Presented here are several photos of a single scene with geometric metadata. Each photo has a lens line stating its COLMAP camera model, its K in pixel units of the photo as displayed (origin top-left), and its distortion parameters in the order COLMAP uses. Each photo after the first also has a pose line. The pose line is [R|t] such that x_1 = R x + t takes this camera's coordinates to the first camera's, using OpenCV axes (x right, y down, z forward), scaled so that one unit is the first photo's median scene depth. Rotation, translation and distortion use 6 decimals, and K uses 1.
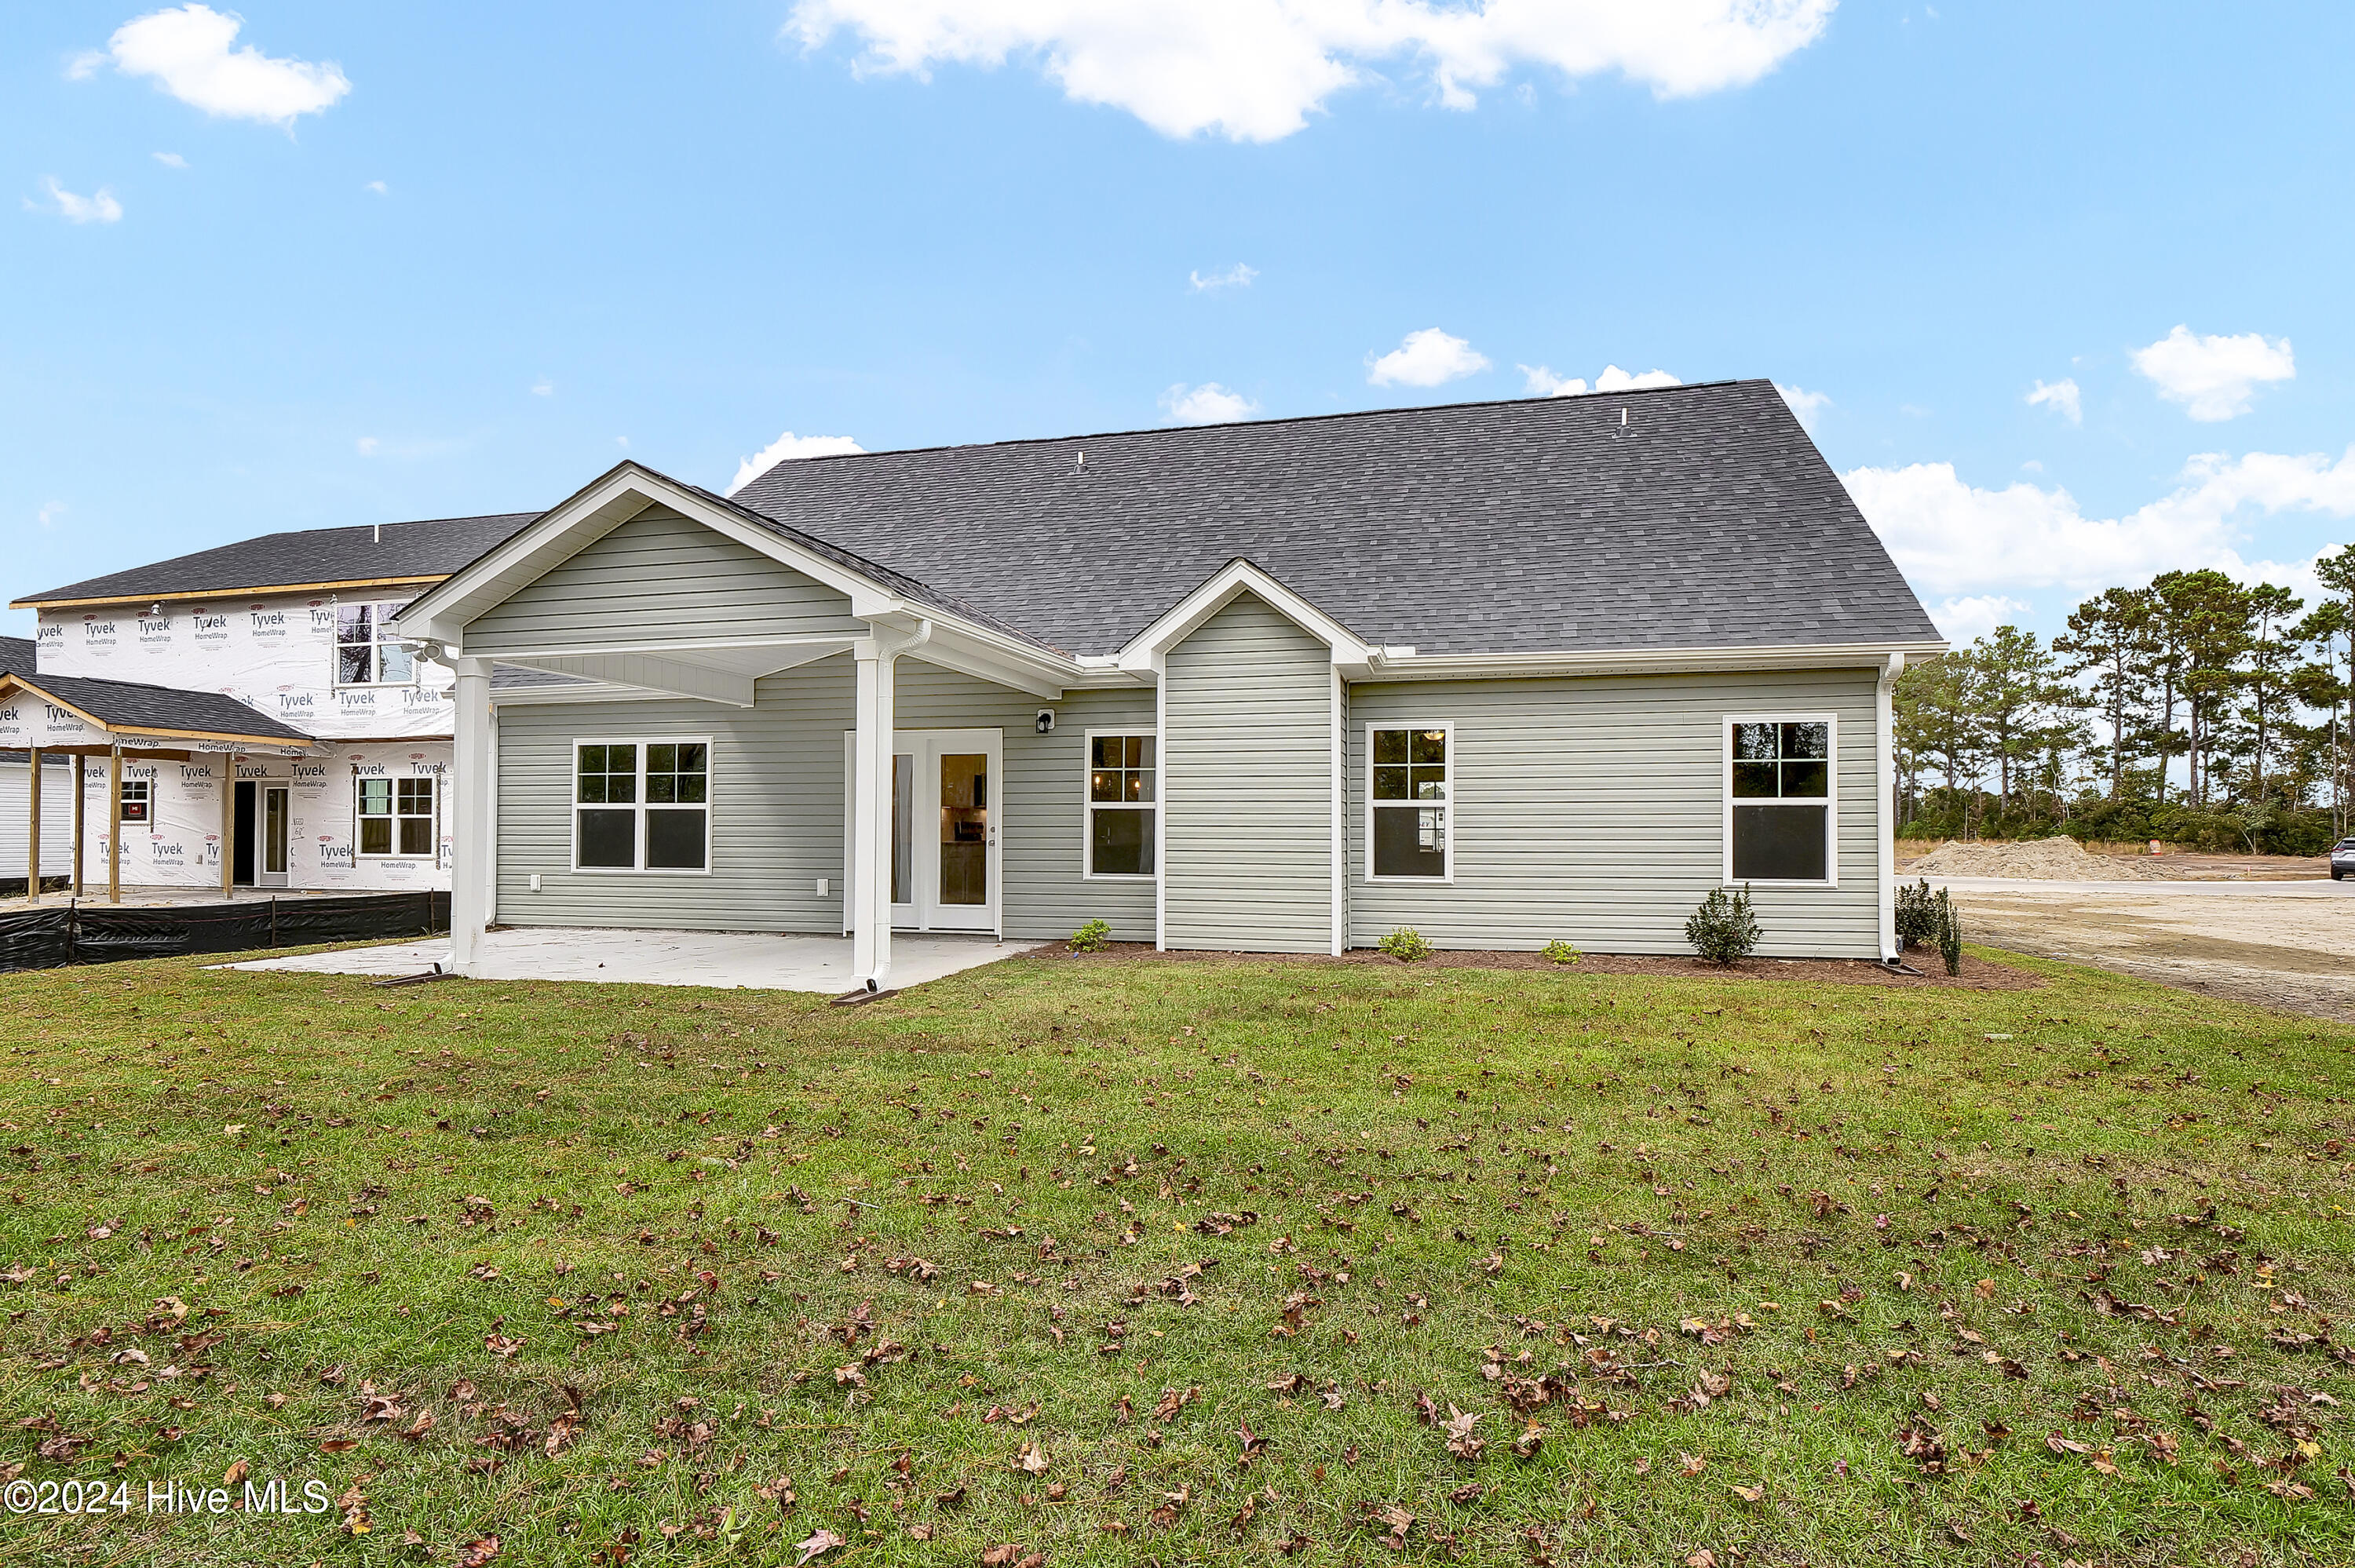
lens RADIAL K [[1169.5, 0, 1171.6], [0, 1169.5, 773.9], [0, 0, 1]] dist [-0.013648, -0.000894]
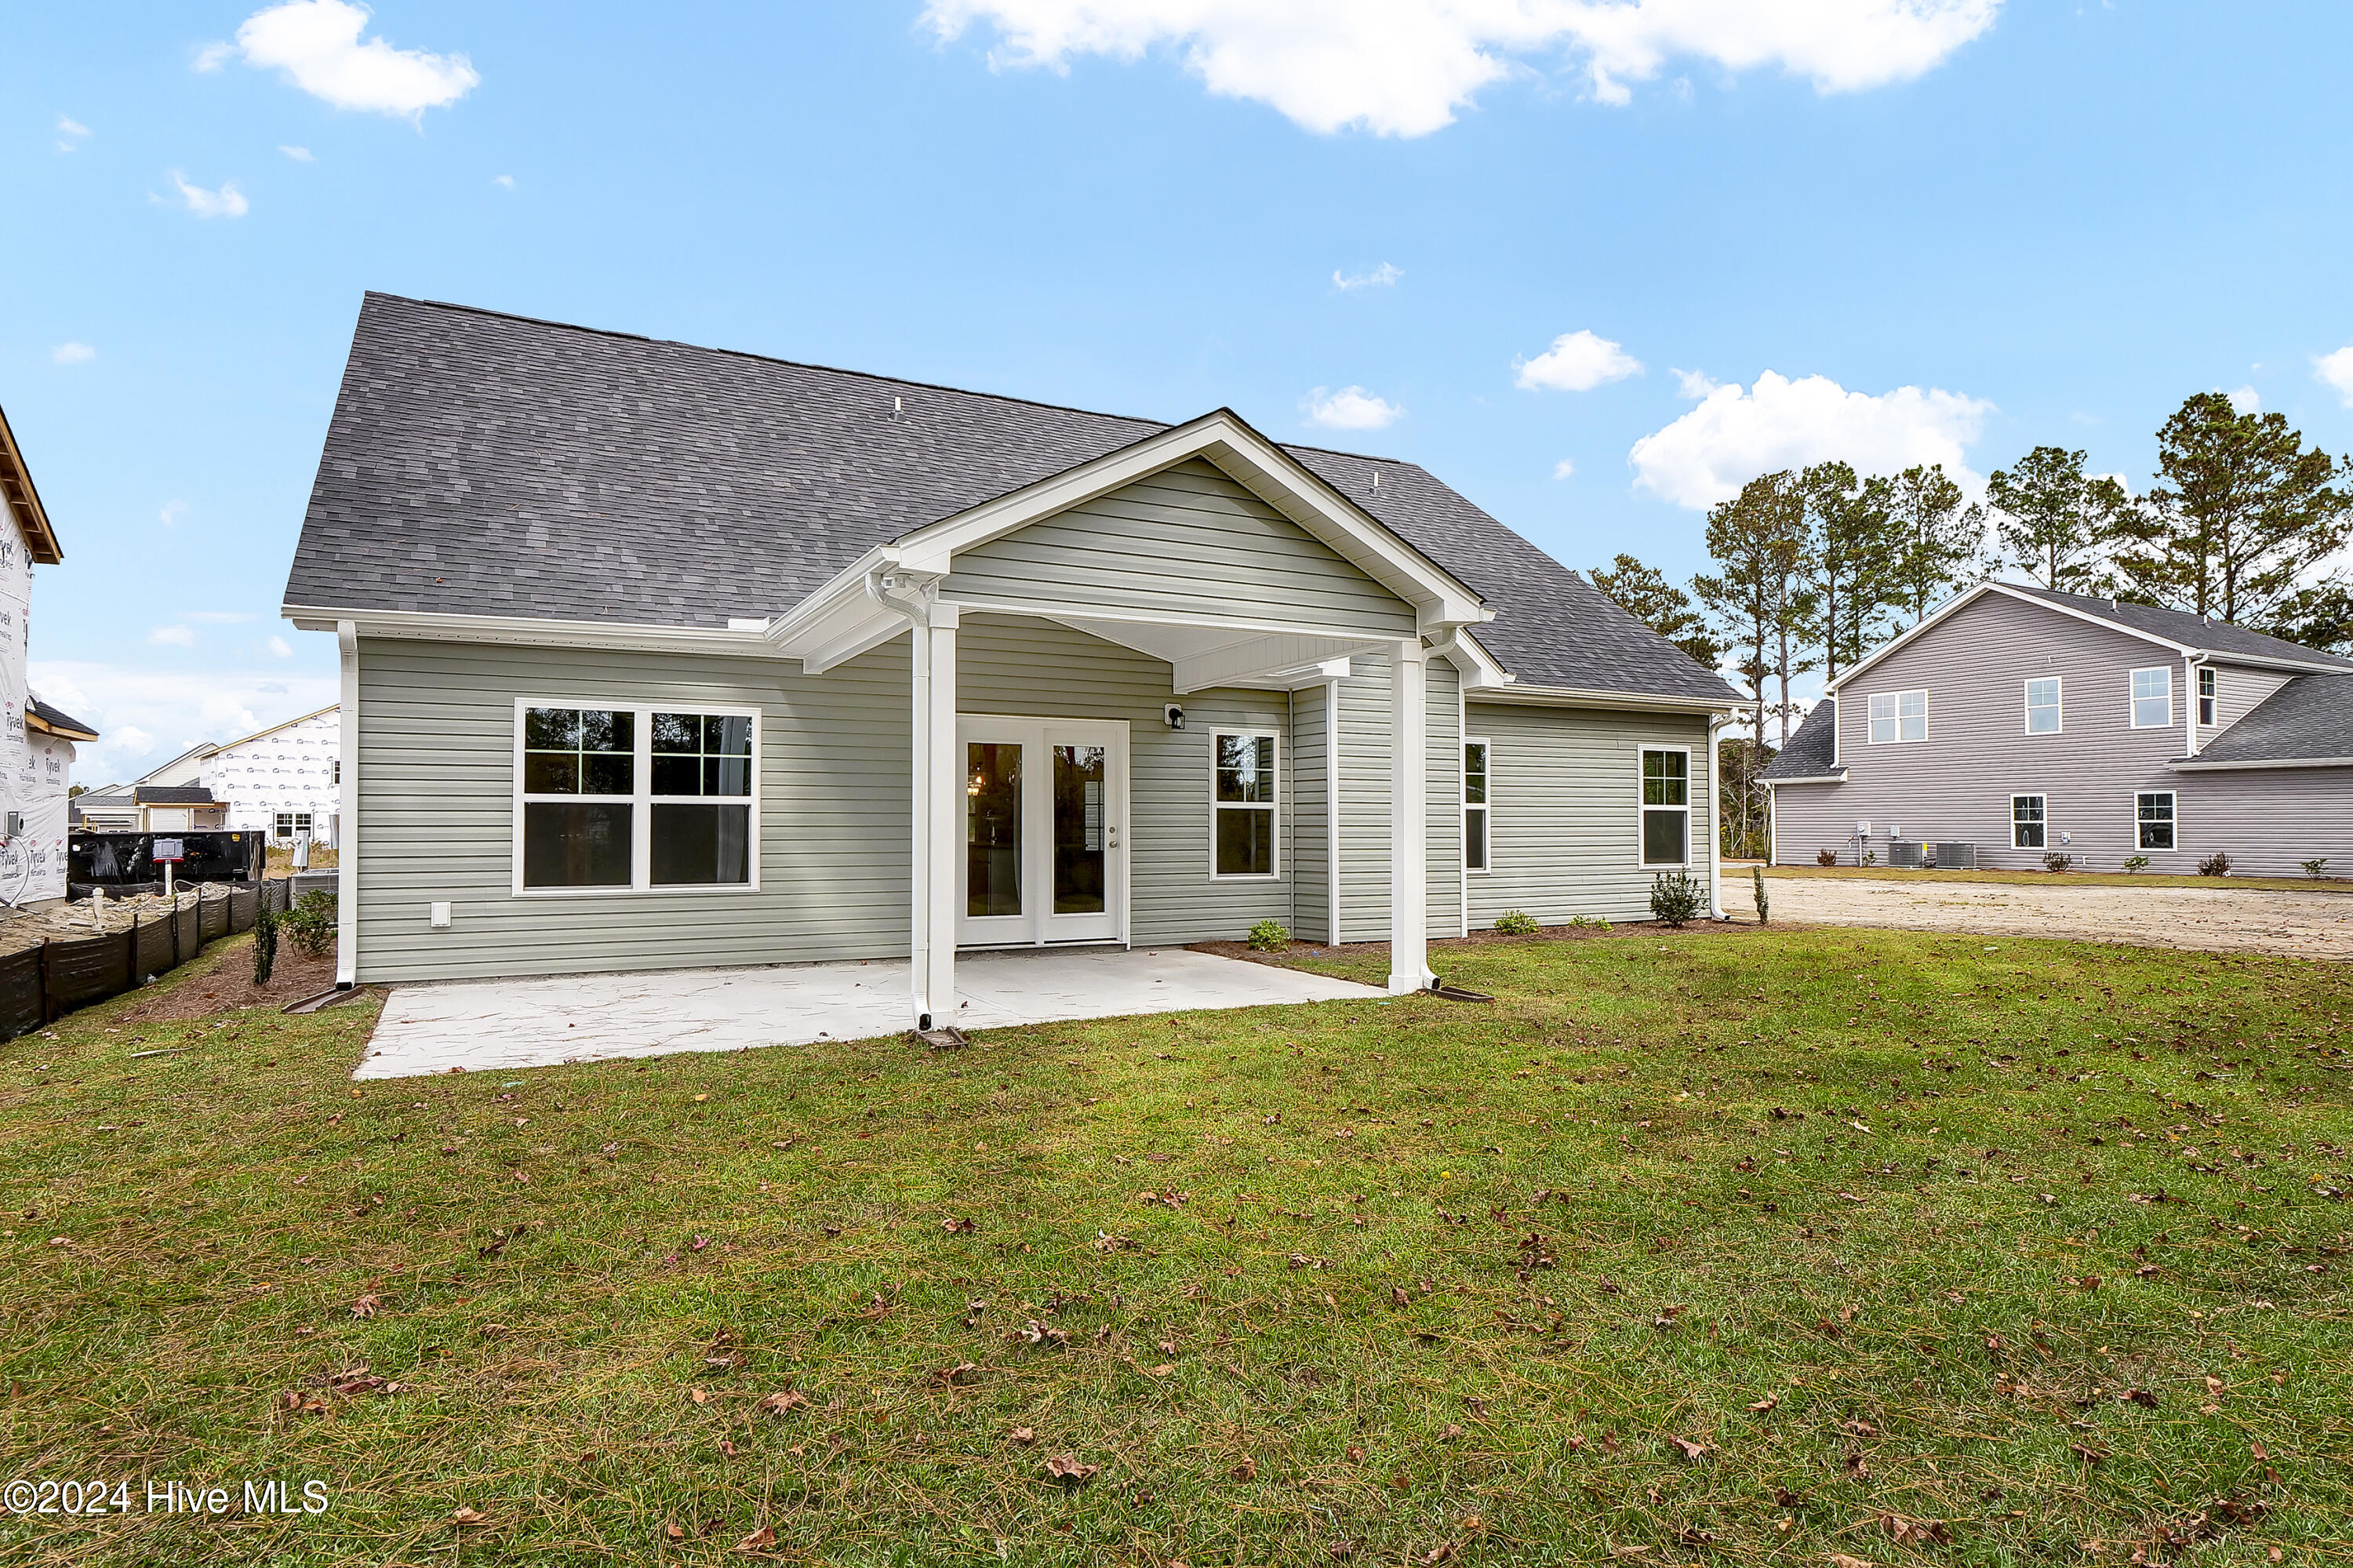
lens RADIAL K [[1296.7, 0, 1178.7], [0, 1296.7, 788.9], [0, 0, 1]] dist [0.000228, 0.000050]
pose [[0.747988, 0.017600, 0.663479, -0.743739], [-0.028684, 0.999572, 0.005822, 0.007140], [-0.663093, -0.023386, 0.748172, 0.187194]]
